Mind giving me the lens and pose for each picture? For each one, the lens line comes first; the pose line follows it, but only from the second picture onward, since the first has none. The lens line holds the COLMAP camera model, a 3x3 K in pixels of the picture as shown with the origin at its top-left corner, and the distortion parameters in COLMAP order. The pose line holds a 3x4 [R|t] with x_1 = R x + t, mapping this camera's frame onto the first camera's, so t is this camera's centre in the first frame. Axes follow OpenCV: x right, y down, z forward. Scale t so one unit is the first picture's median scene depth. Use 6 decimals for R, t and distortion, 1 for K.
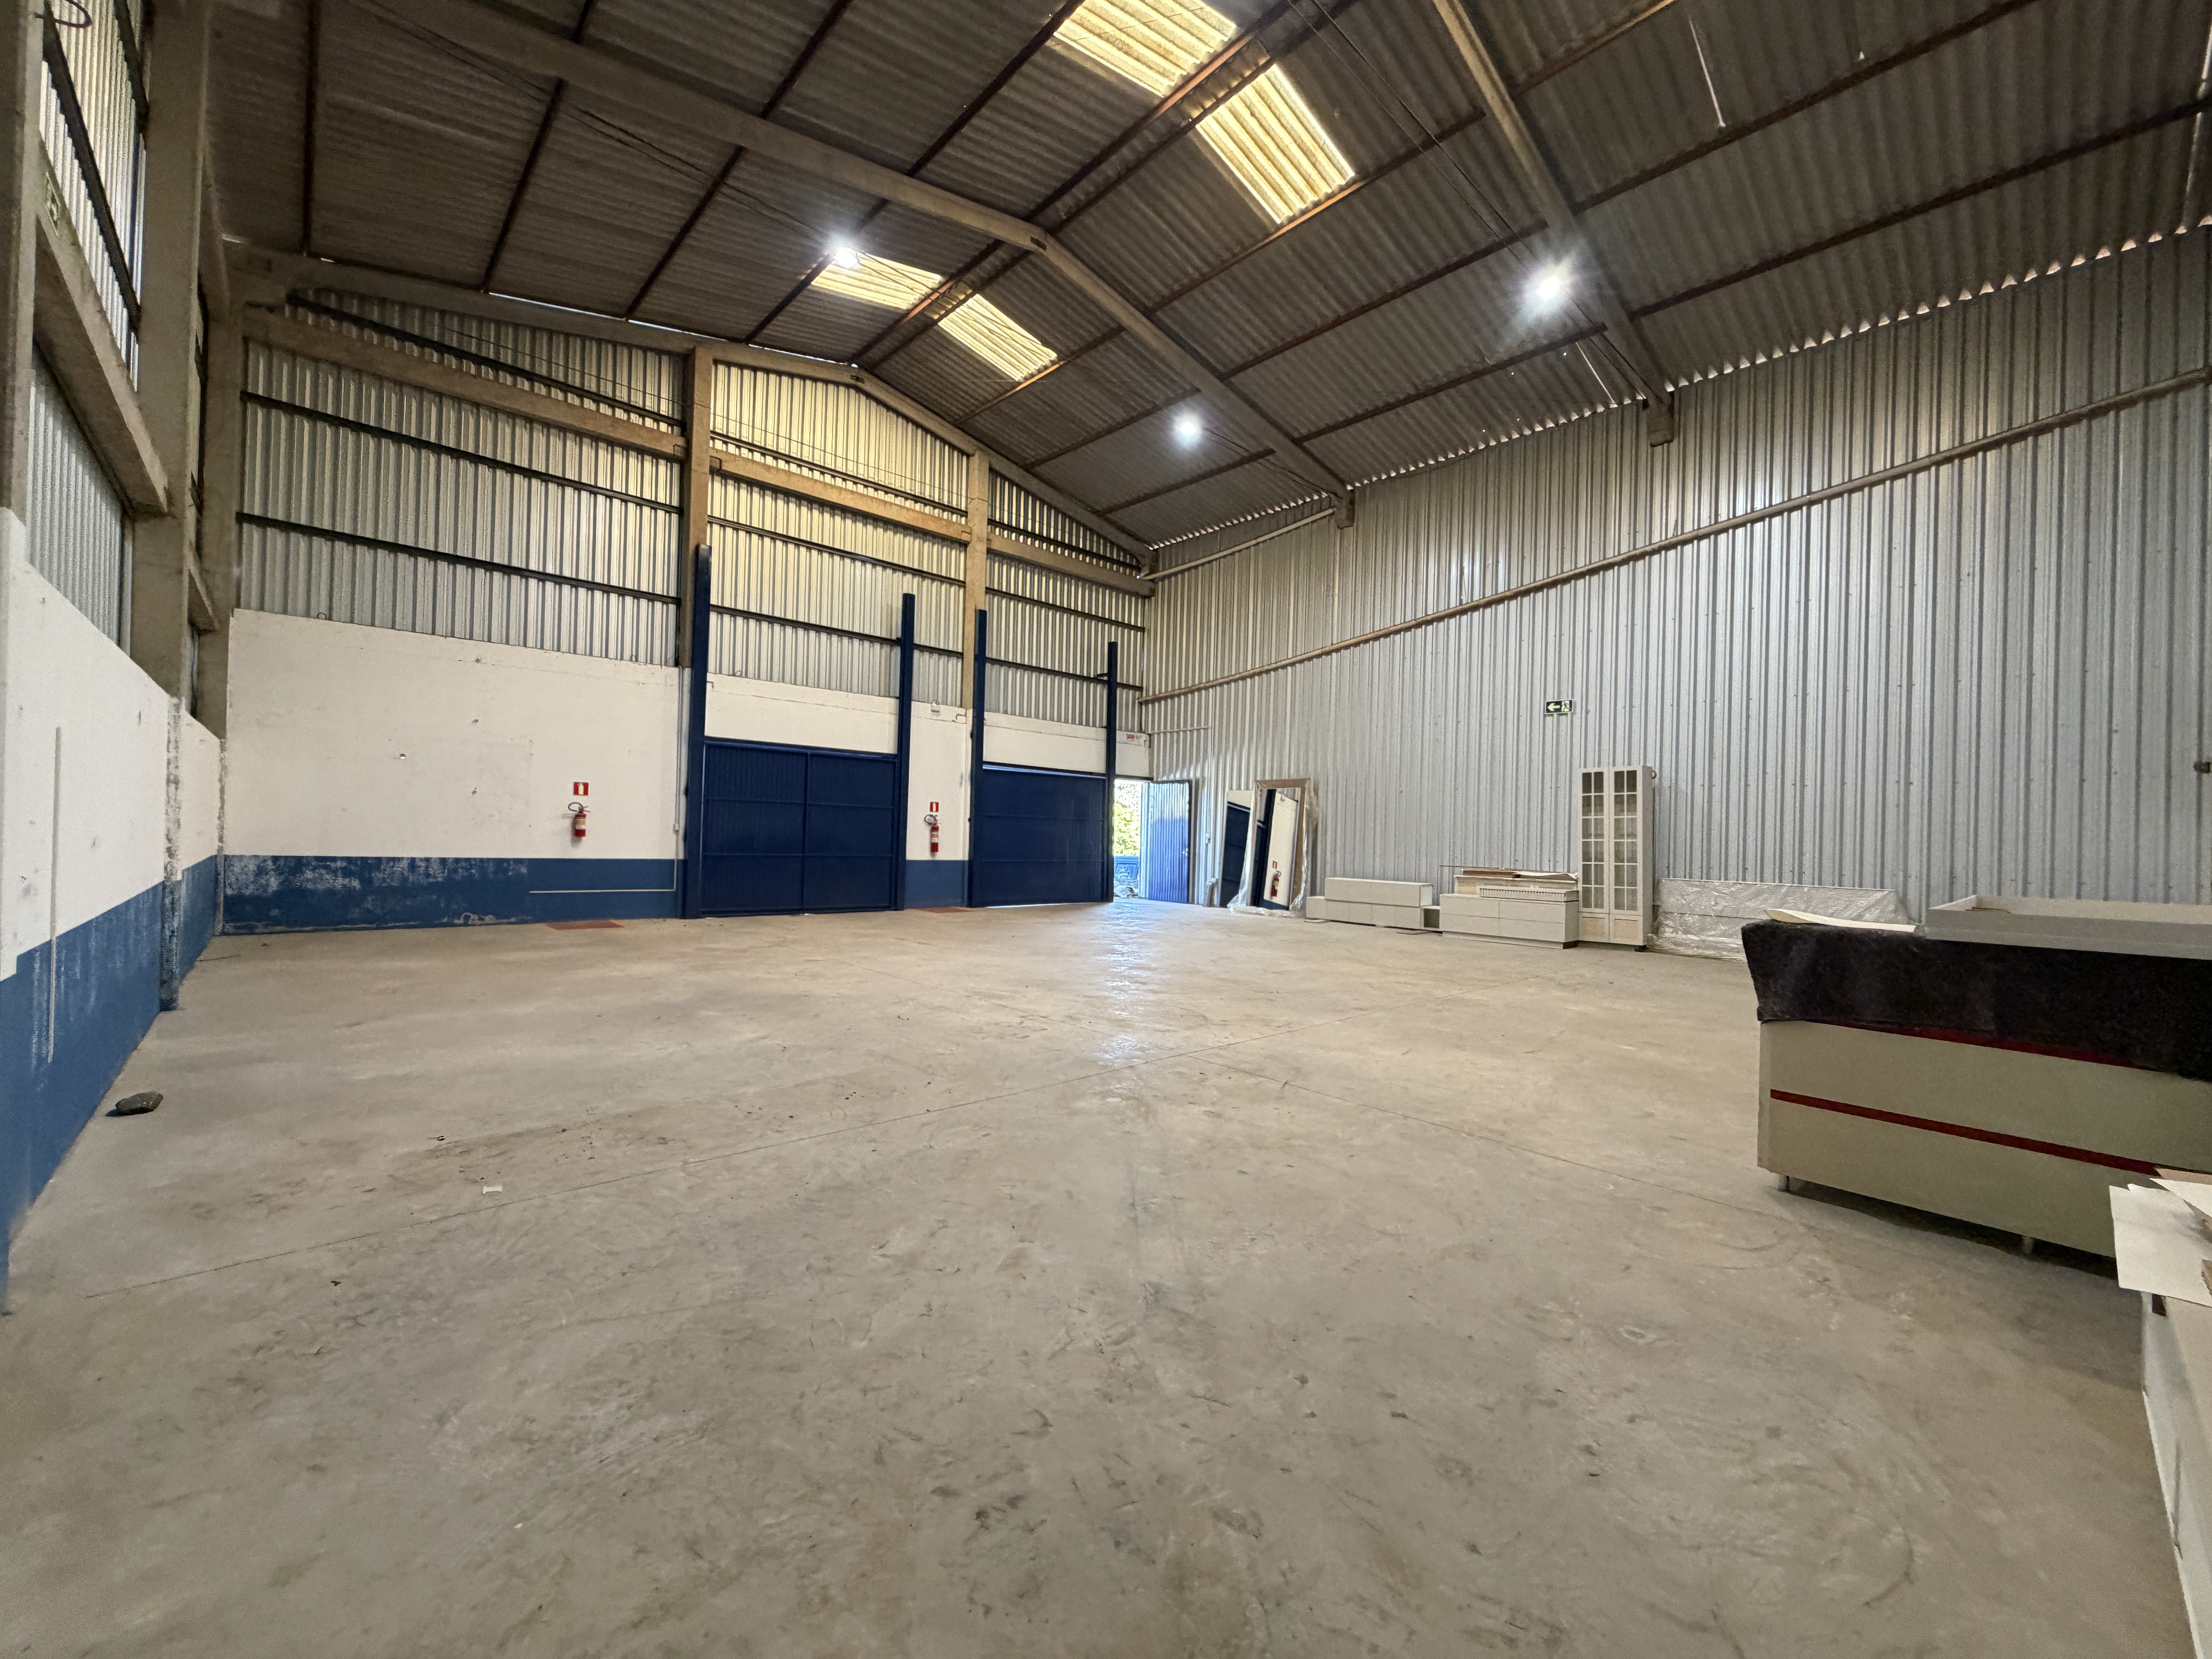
lens RADIAL K [[880.1, 0, 1099.6], [0, 880.1, 830.5], [0, 0, 1]] dist [0.001637, 0.000079]
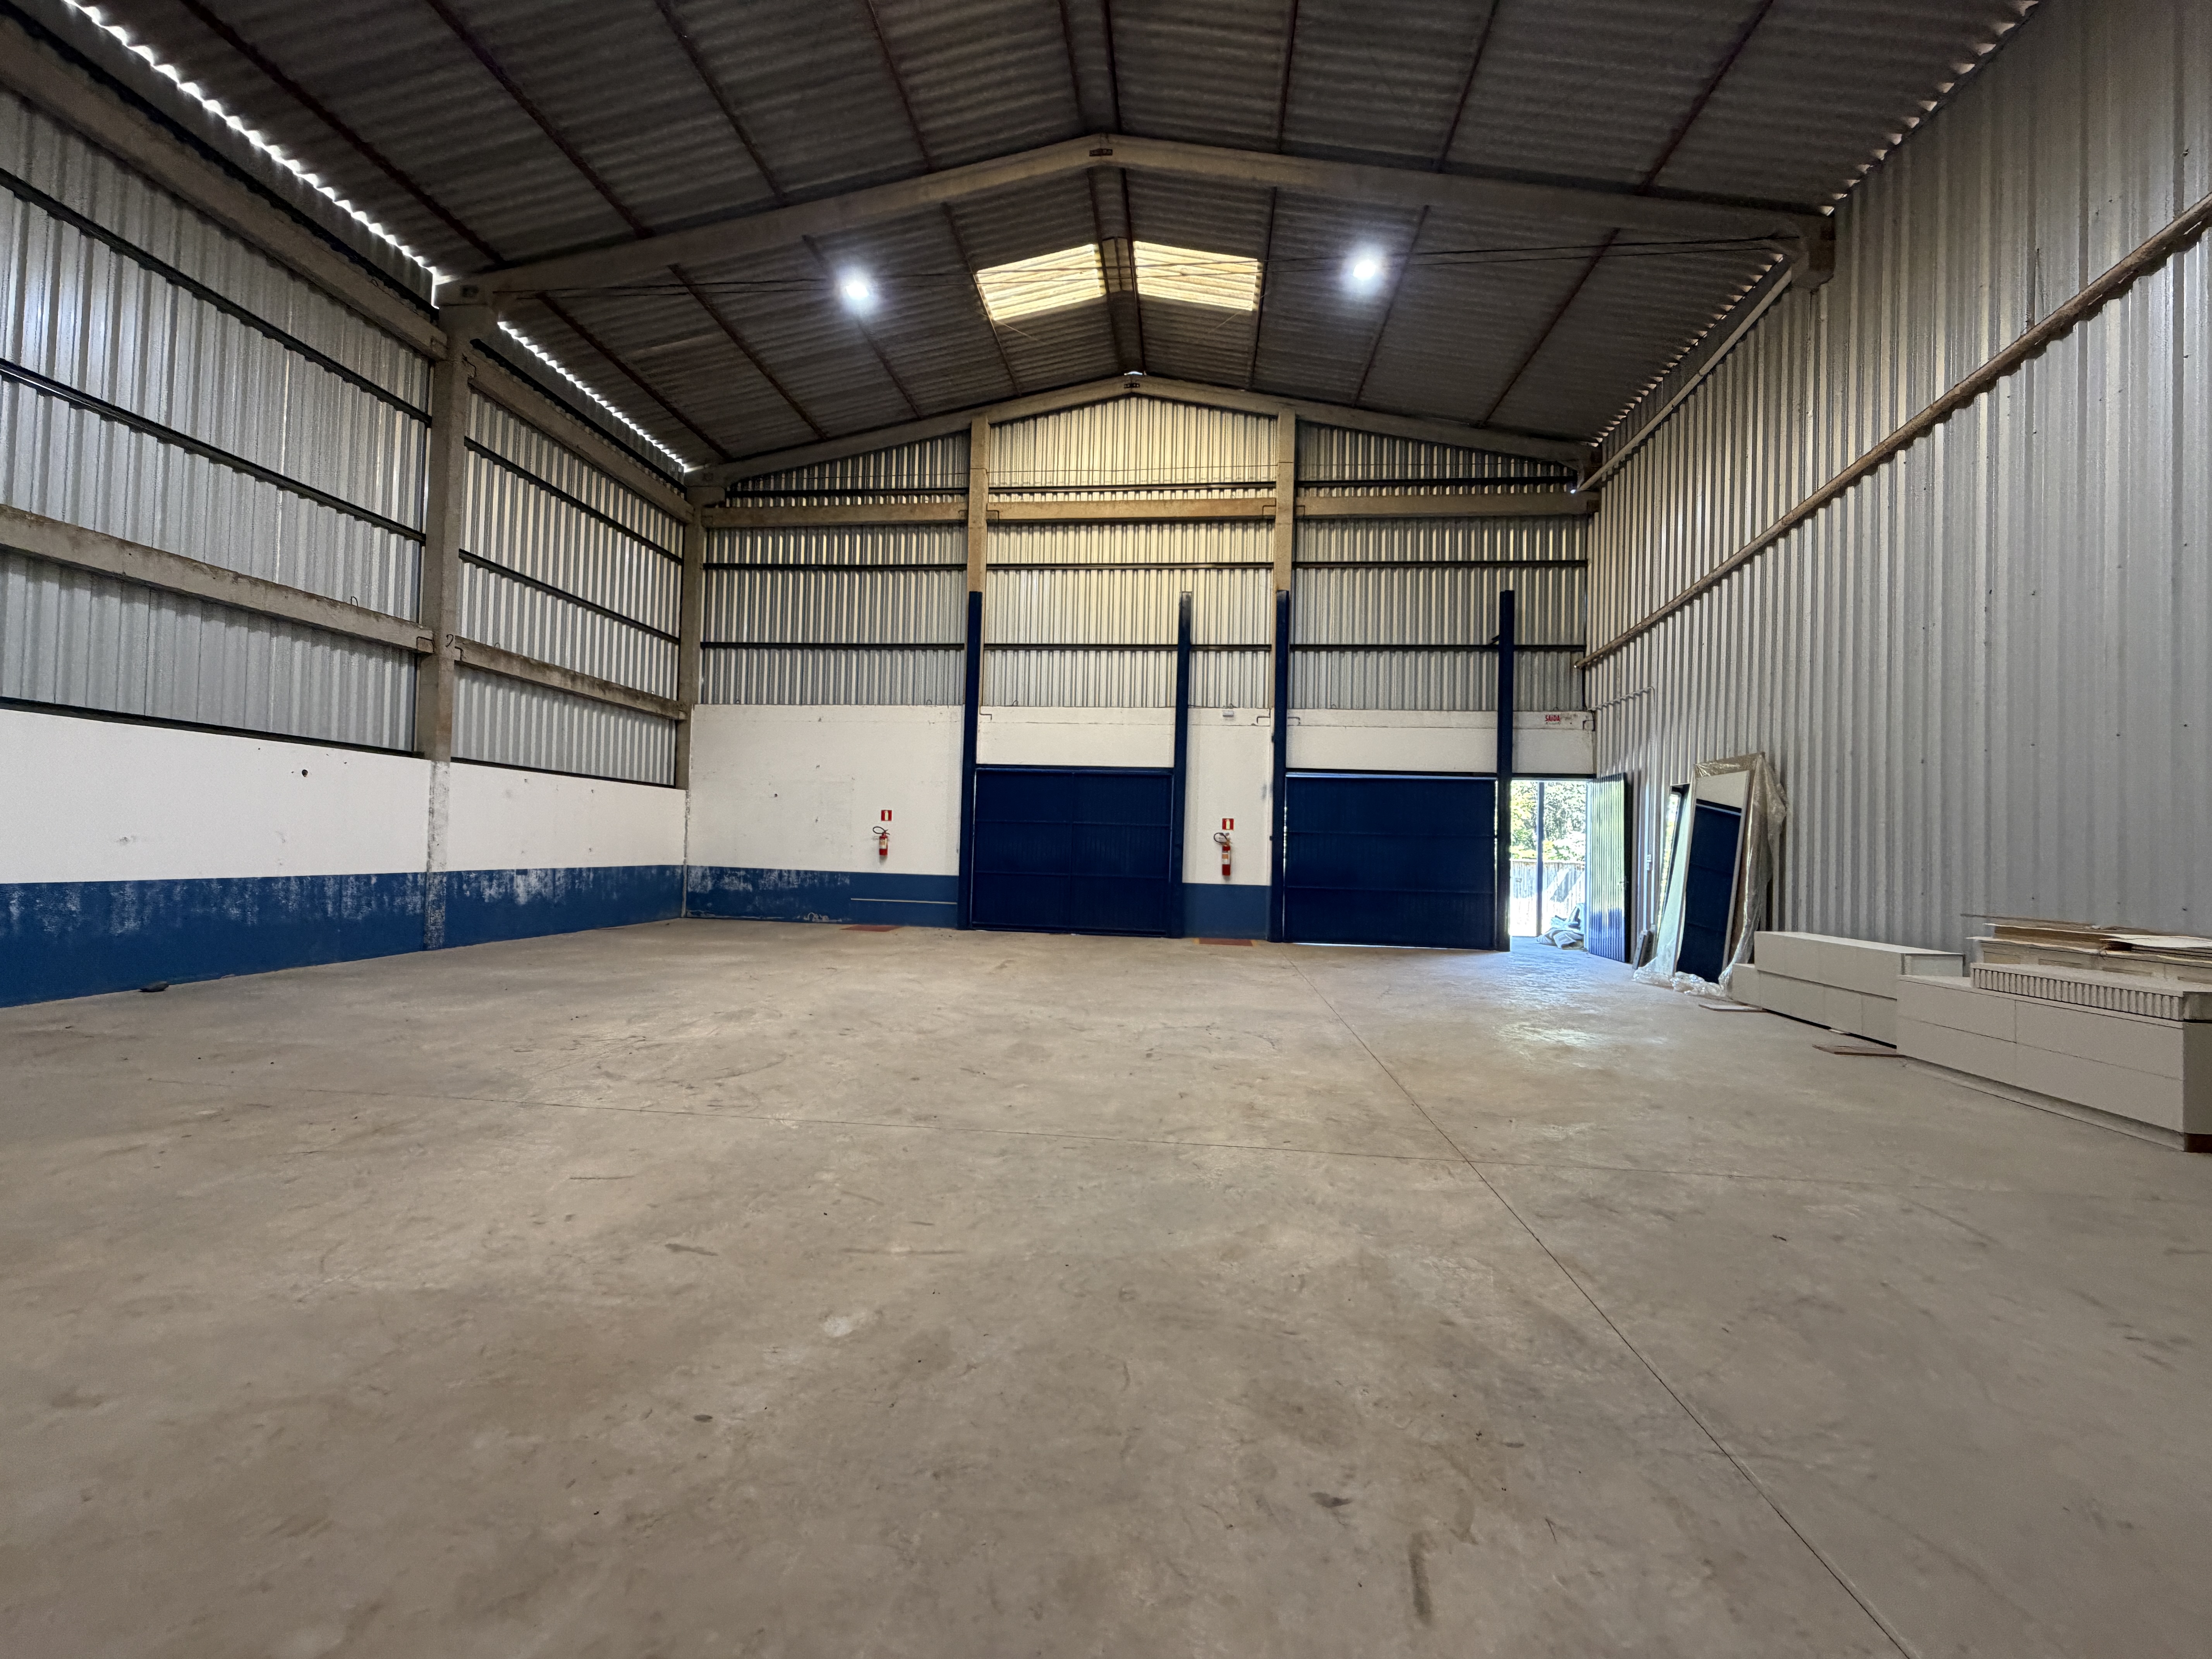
lens RADIAL K [[867.0, 0, 1102.3], [0, 867.0, 836.3], [0, 0, 1]] dist [-0.011598, -0.000259]
pose [[0.663019, -0.022036, -0.748278, 0.396525], [-0.003862, 0.999453, -0.032855, 0.015348], [0.748593, 0.024673, 0.662571, 0.347309]]
